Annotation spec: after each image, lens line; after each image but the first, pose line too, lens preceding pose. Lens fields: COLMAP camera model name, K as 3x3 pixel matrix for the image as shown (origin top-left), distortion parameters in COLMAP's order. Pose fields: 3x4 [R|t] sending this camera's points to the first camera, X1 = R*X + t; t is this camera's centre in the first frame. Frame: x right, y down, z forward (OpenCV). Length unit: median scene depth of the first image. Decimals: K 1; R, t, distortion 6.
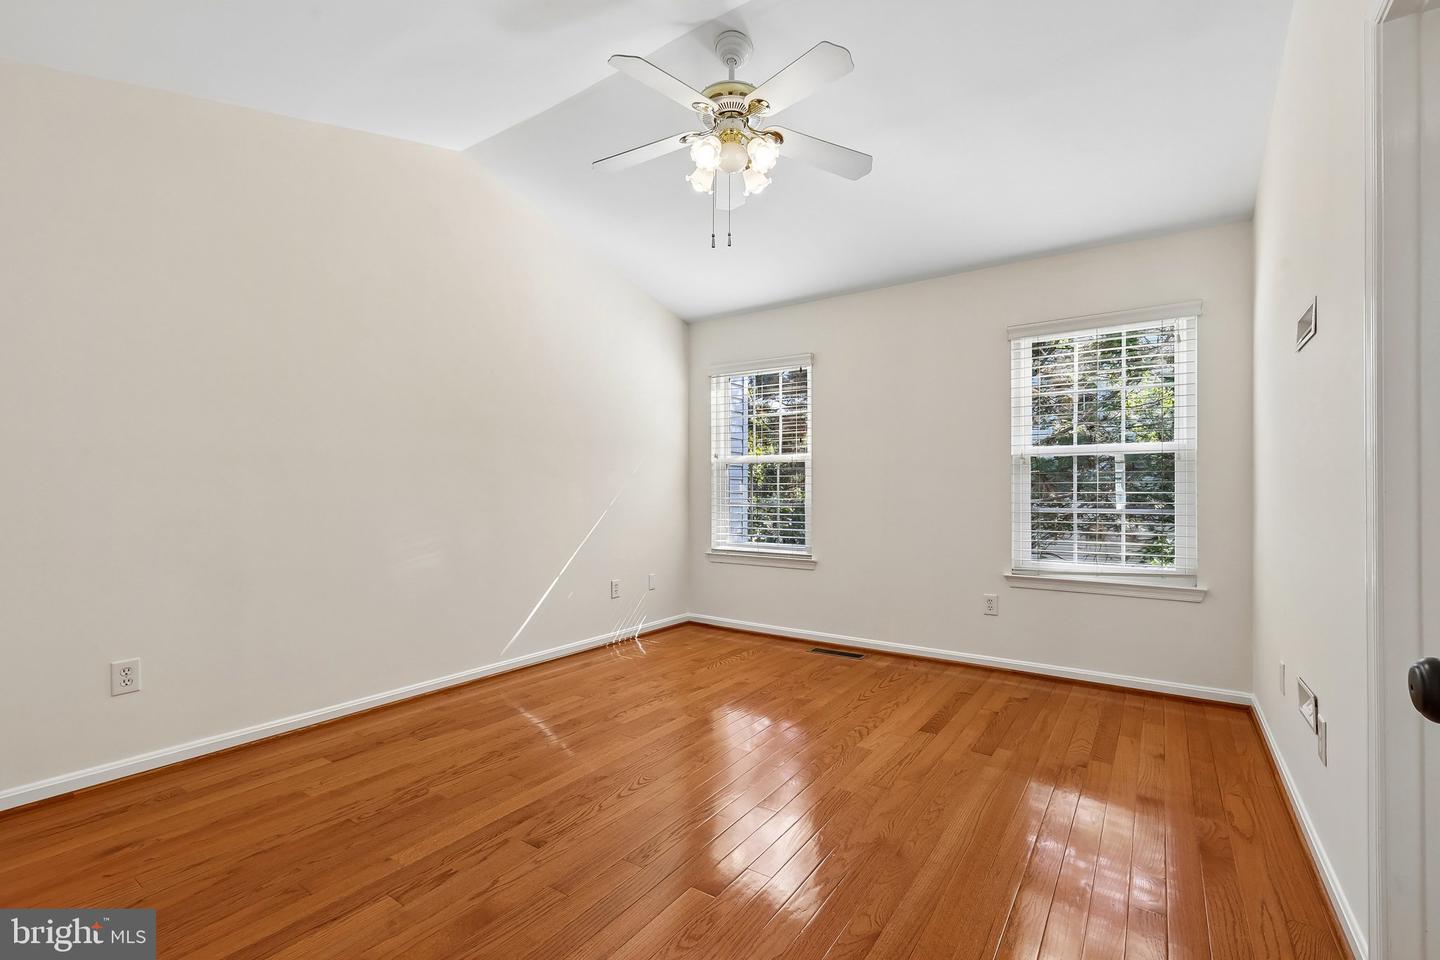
lens RADIAL K [[626.5, 0, 723.0], [0, 626.5, 485.7], [0, 0, 1]] dist [-0.000557, 0.000405]
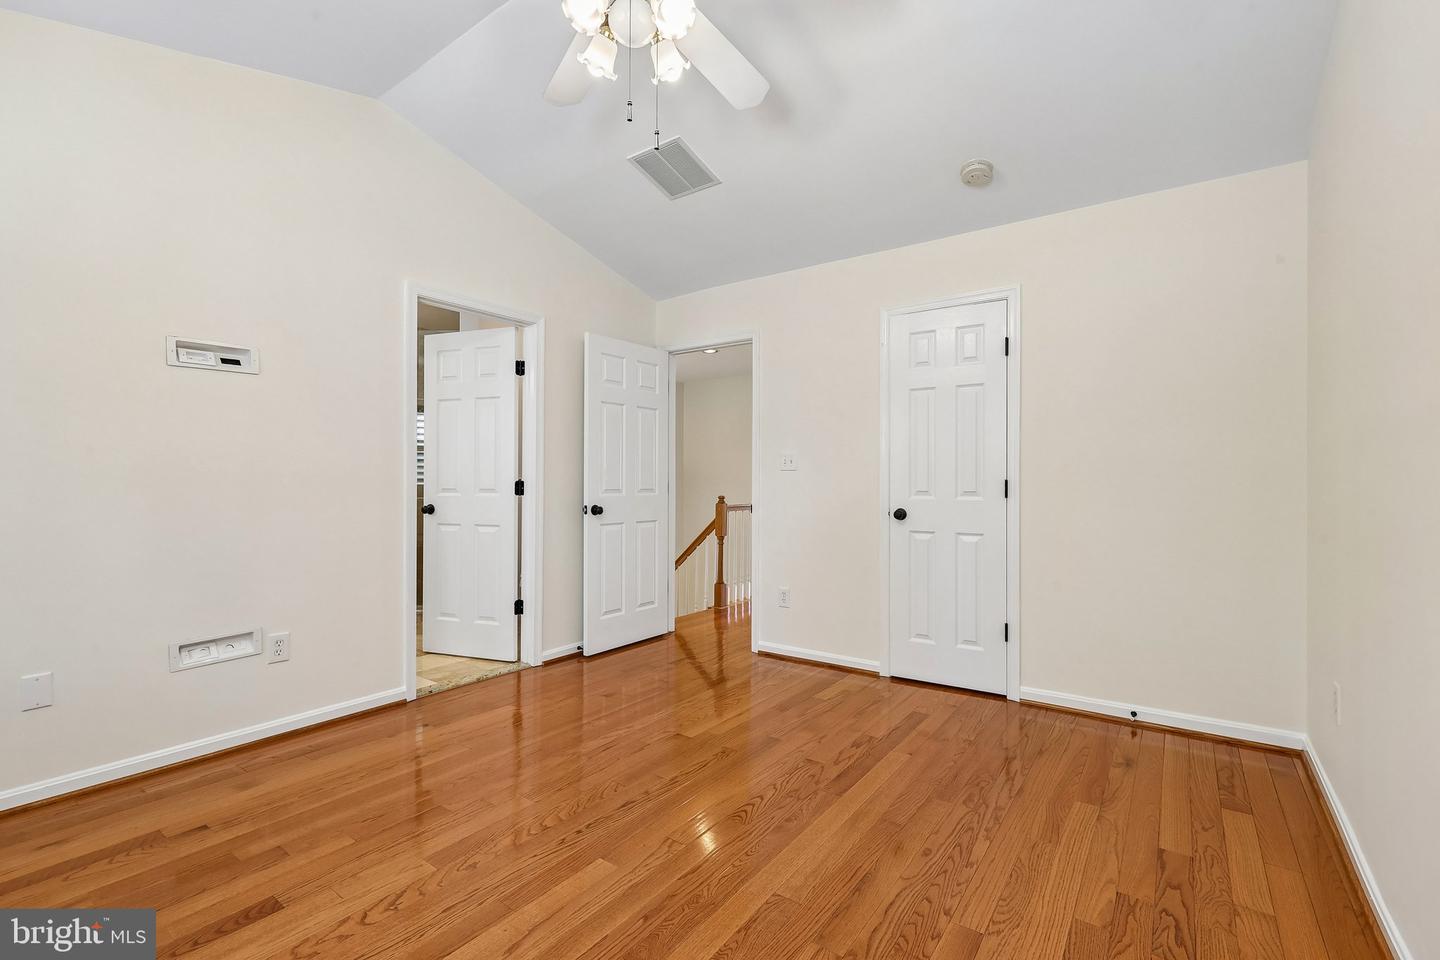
lens RADIAL K [[626.5, 0, 723.0], [0, 626.5, 485.7], [0, 0, 1]] dist [-0.000557, 0.000405]
pose [[-0.999822, -0.000900, 0.018827, -0.094486], [-0.000913, 0.999999, -0.000680, 0.005642], [-0.018826, -0.000697, -0.999823, 1.511775]]
